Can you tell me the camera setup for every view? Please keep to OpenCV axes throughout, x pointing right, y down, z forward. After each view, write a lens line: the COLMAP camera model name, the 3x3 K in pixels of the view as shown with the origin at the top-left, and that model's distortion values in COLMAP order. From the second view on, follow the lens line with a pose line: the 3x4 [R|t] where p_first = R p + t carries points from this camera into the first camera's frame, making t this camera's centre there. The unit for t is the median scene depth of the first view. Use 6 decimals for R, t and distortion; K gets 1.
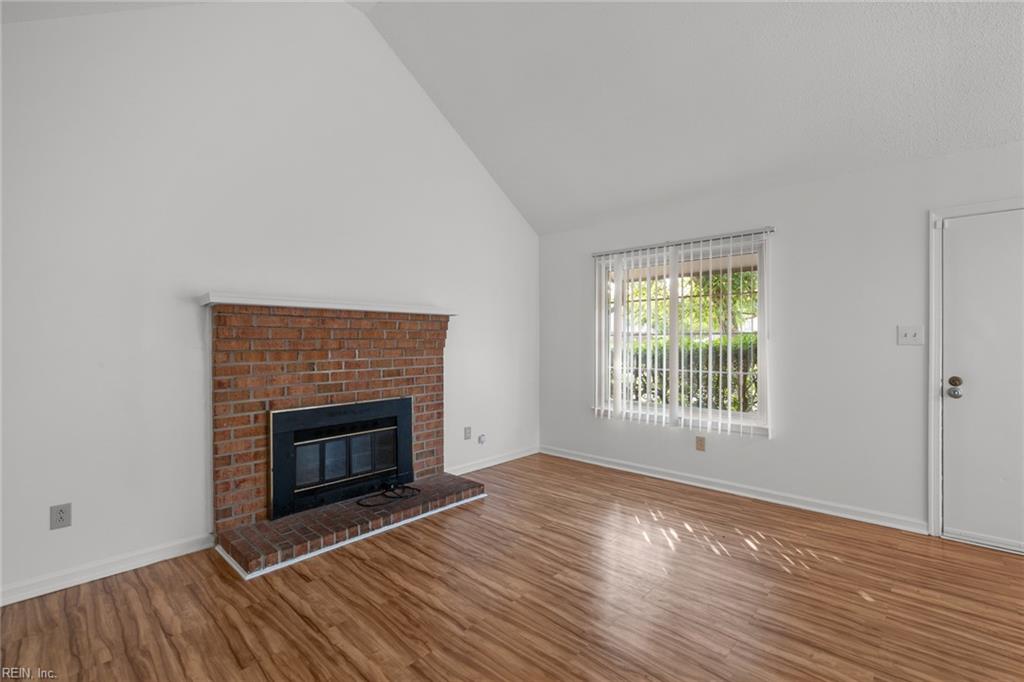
lens RADIAL K [[460.3, 0, 515.6], [0, 460.3, 340.9], [0, 0, 1]] dist [0.001437, -0.001104]
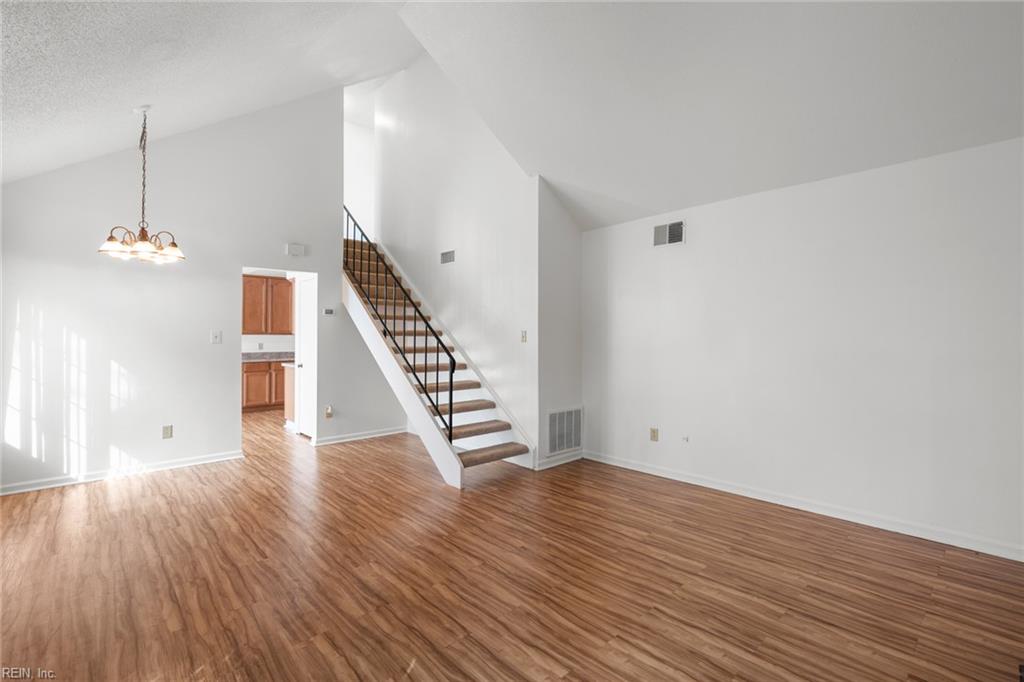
lens RADIAL K [[460.3, 0, 515.2], [0, 460.3, 330.8], [0, 0, 1]] dist [0.001437, -0.001104]
pose [[-0.997533, 0.004184, 0.070067, 0.092588], [0.003487, 0.999943, -0.010068, -0.008477], [-0.070106, -0.009799, -0.997491, 1.424419]]
